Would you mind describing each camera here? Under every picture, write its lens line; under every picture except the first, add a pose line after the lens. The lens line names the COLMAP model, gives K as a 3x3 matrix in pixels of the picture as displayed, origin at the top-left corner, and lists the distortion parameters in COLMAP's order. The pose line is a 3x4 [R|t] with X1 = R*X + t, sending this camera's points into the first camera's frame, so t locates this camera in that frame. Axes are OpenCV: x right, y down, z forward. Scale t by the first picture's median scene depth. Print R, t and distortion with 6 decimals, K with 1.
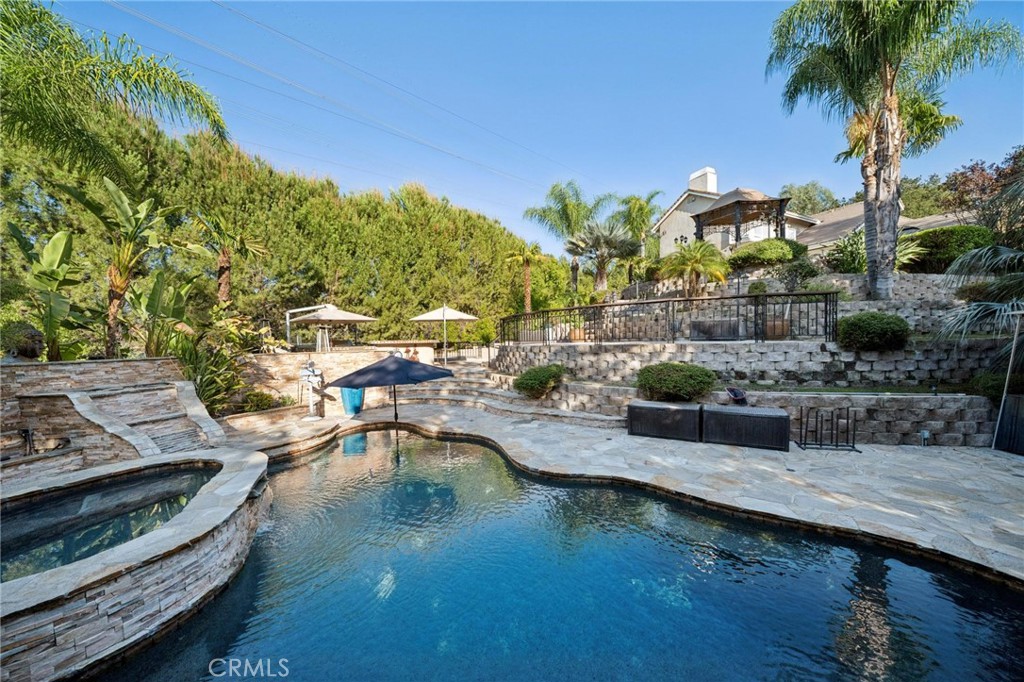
lens RADIAL K [[362.8, 0, 506.2], [0, 362.8, 347.9], [0, 0, 1]] dist [-0.002731, 0.000017]
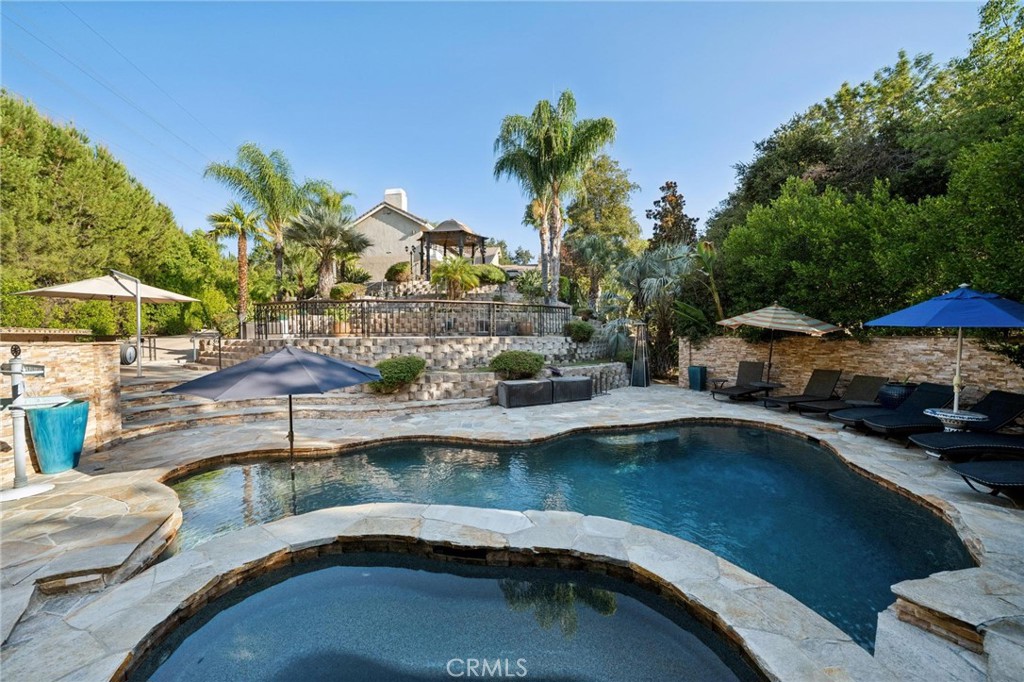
lens RADIAL K [[362.8, 0, 503.4], [0, 362.8, 335.7], [0, 0, 1]] dist [-0.002731, 0.000017]
pose [[0.574873, 0.019770, 0.818004, -0.529556], [0.009543, 0.999478, -0.030863, 0.022272], [-0.818187, 0.025549, 0.574384, 0.222985]]
